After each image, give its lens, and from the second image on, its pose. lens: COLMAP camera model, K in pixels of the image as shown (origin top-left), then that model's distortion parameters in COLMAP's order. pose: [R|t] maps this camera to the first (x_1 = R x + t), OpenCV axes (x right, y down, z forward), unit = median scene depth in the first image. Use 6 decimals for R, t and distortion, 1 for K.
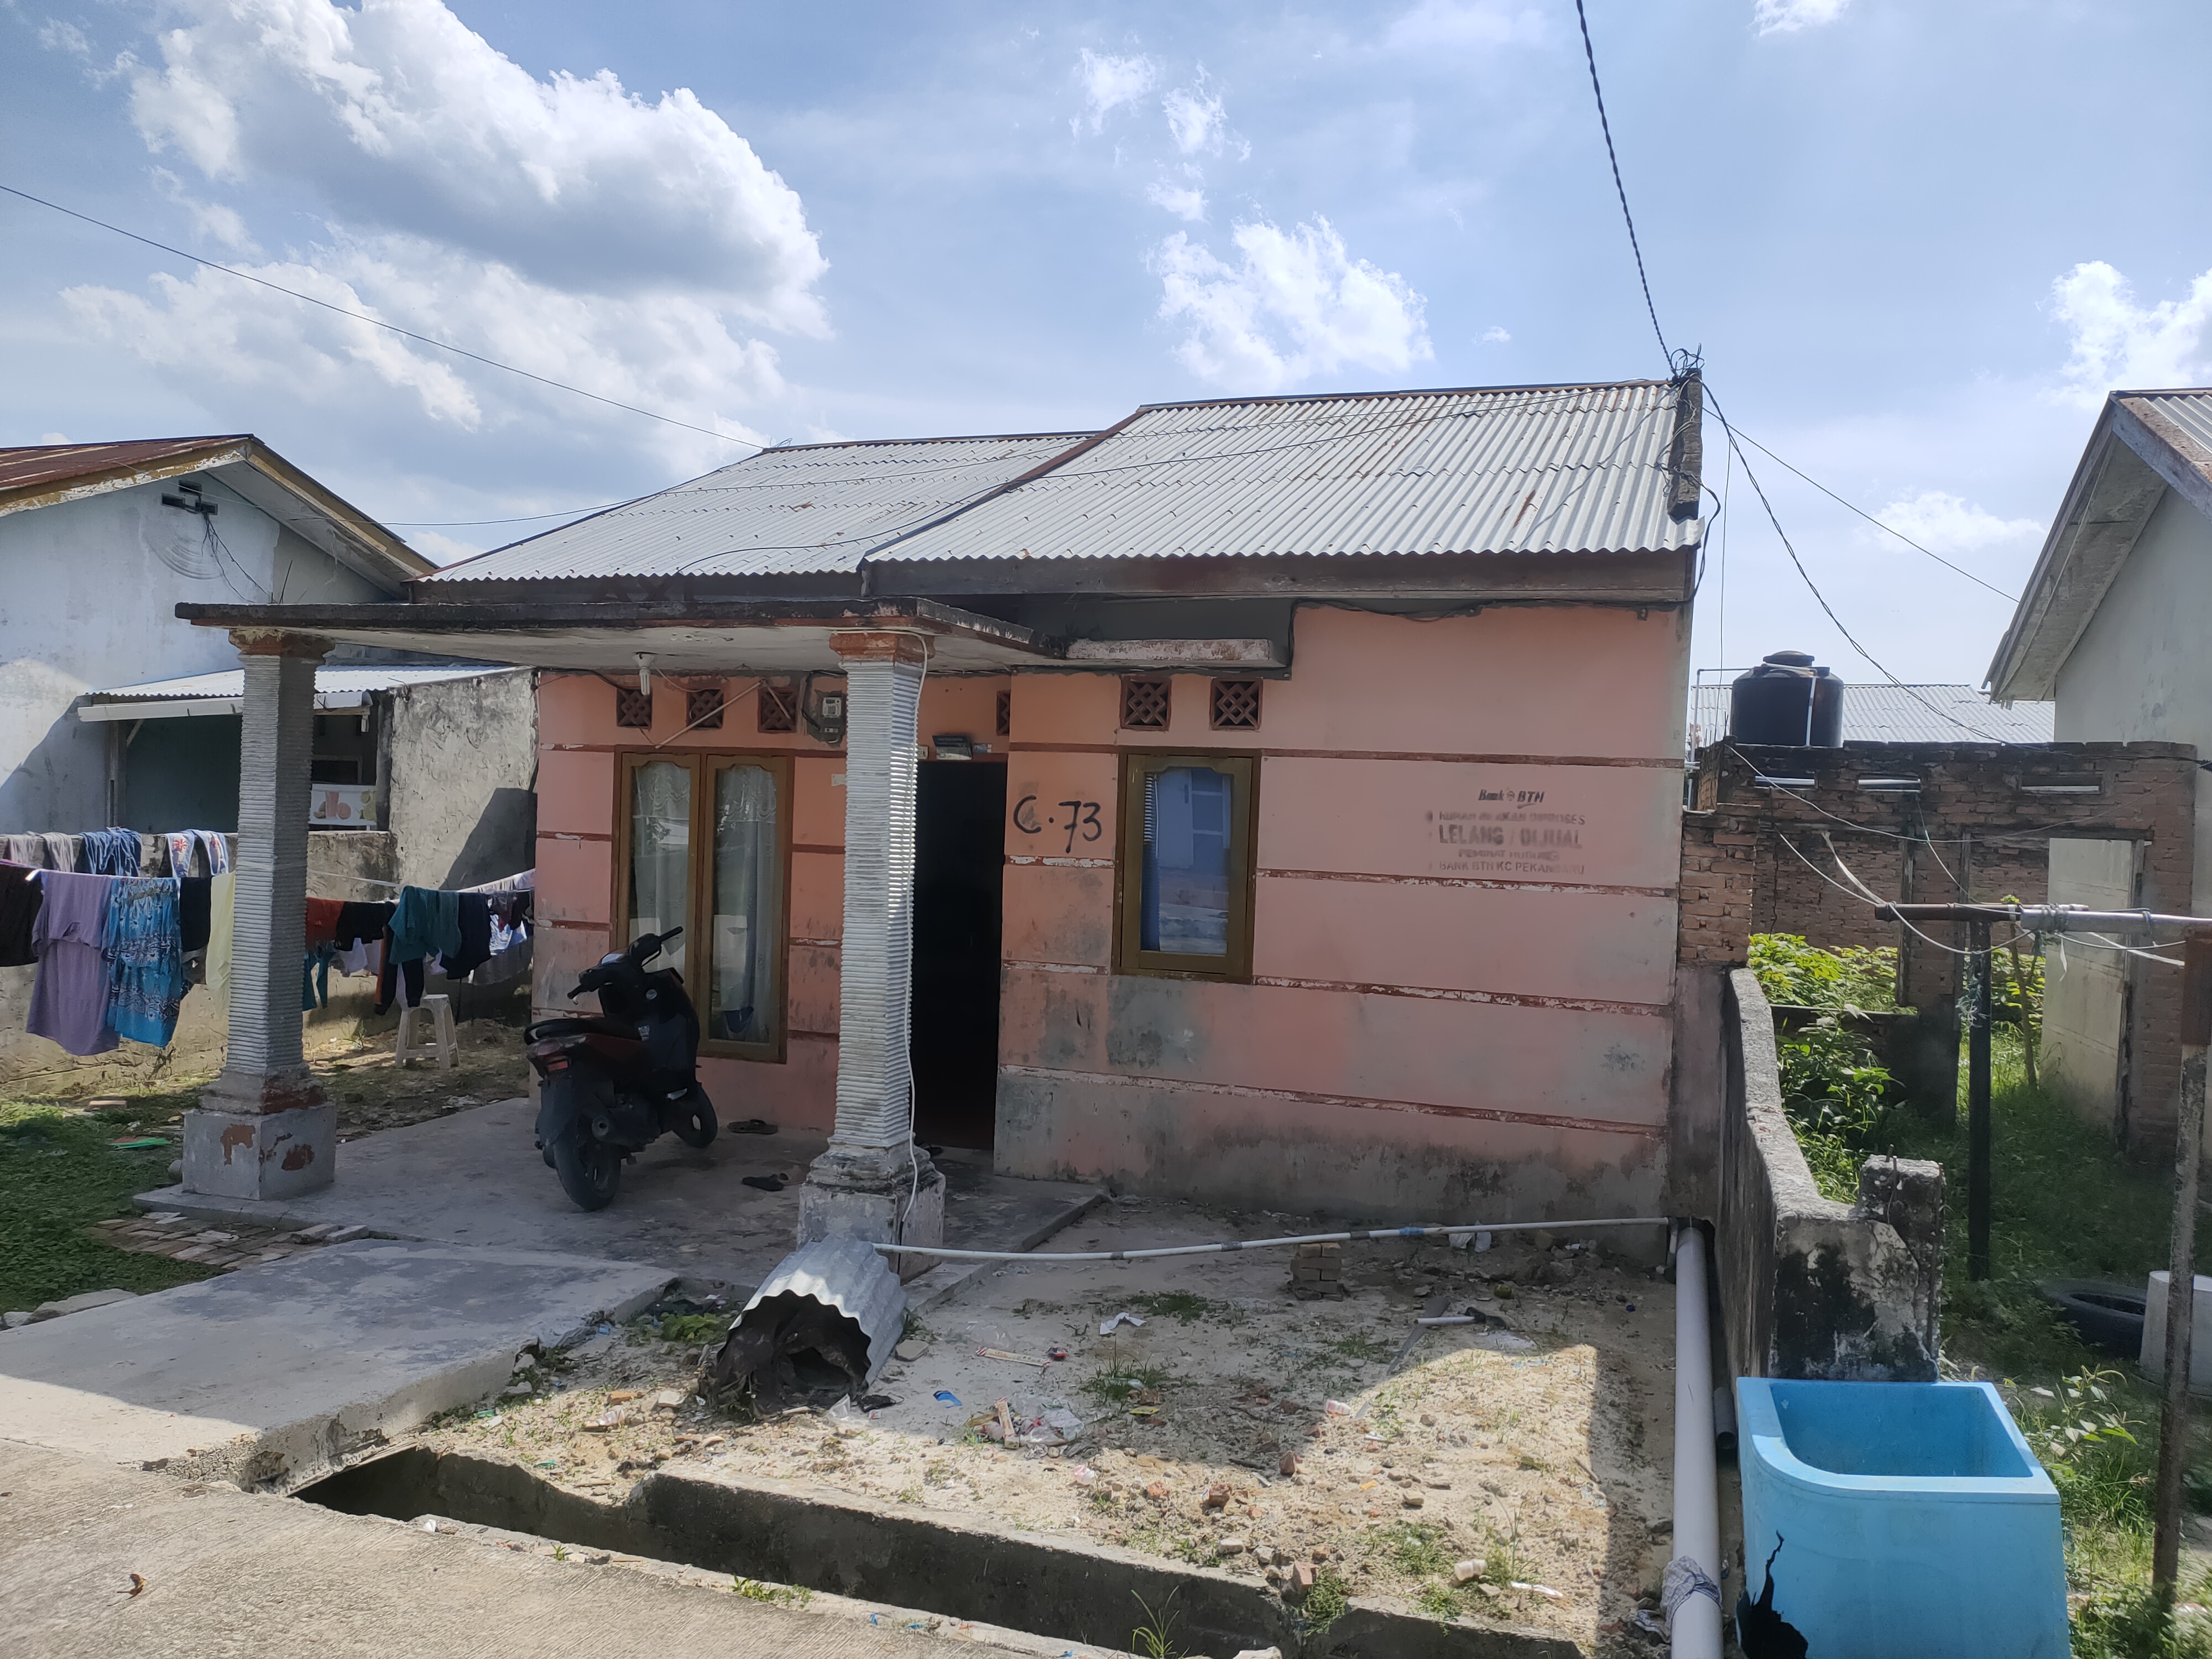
lens RADIAL K [[1674.1, 0, 1106.0], [0, 1674.1, 829.5], [0, 0, 1]] dist [0.086316, -0.095092]
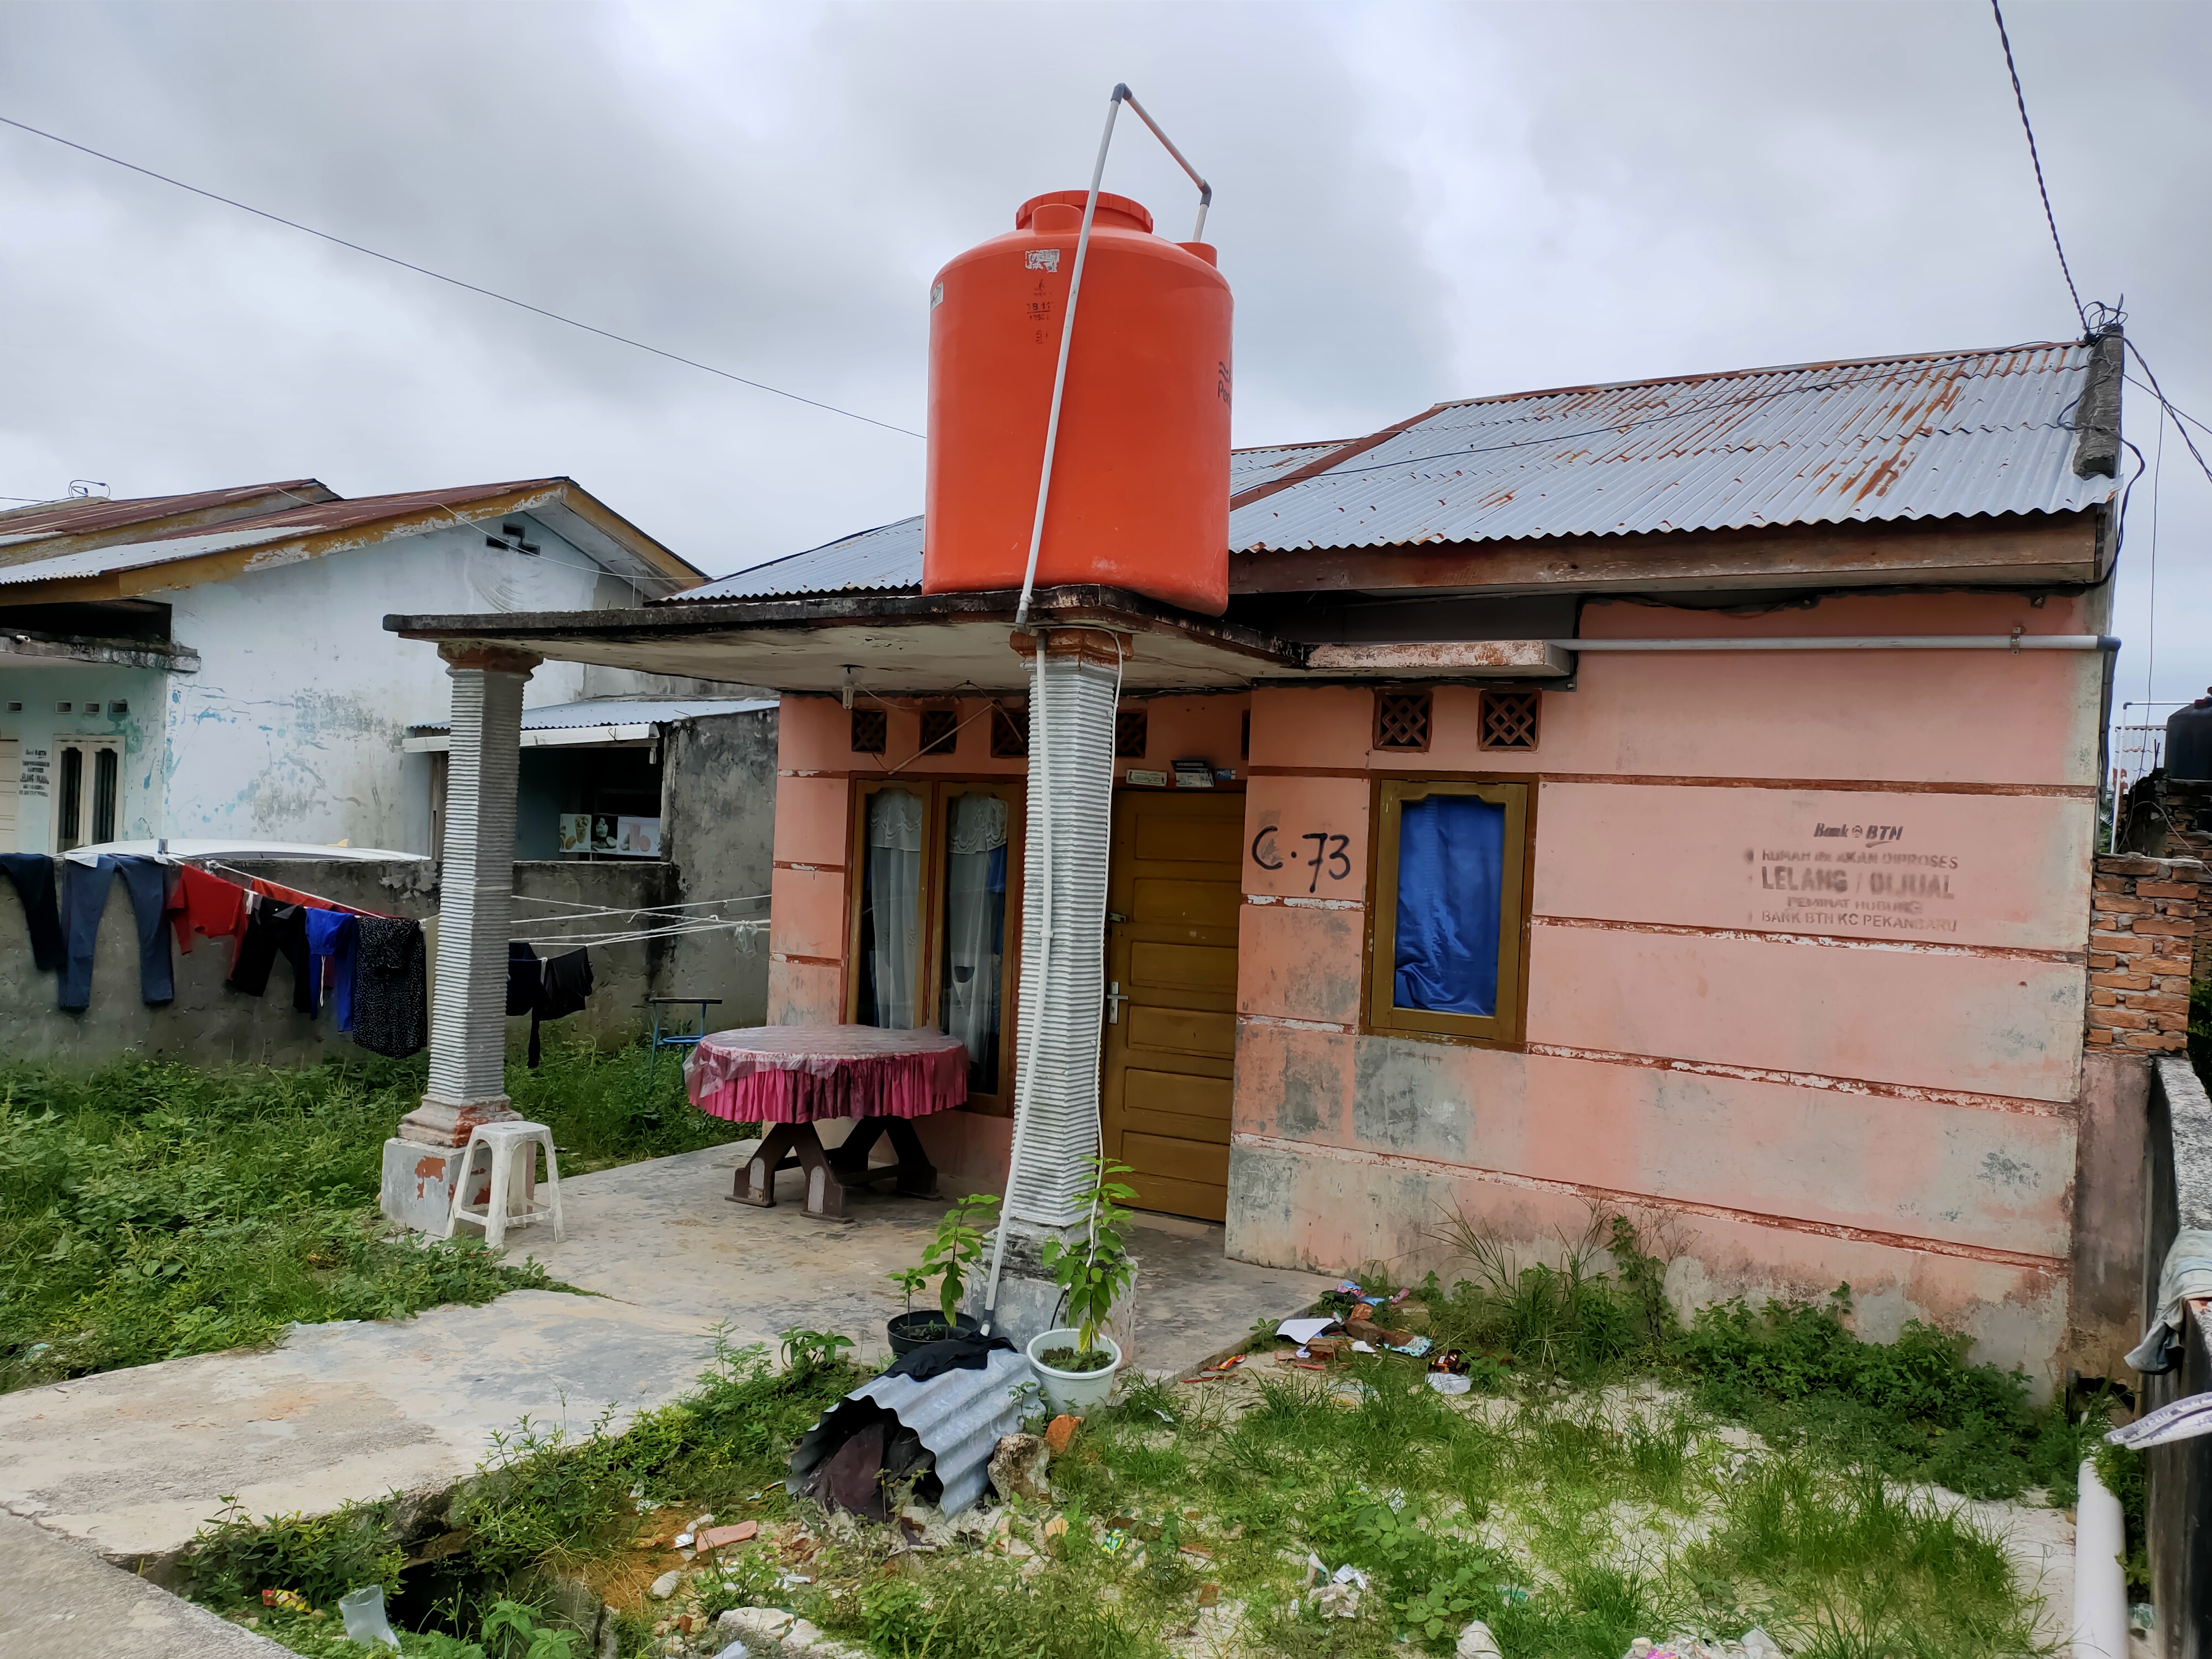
lens RADIAL K [[1674.1, 0, 1106.0], [0, 1674.1, 829.5], [0, 0, 1]] dist [0.086316, -0.095092]
pose [[0.979286, 0.012900, -0.202070, 0.050166], [-0.019087, 0.999406, -0.028701, 0.008745], [0.201580, 0.031963, 0.978950, 0.127200]]
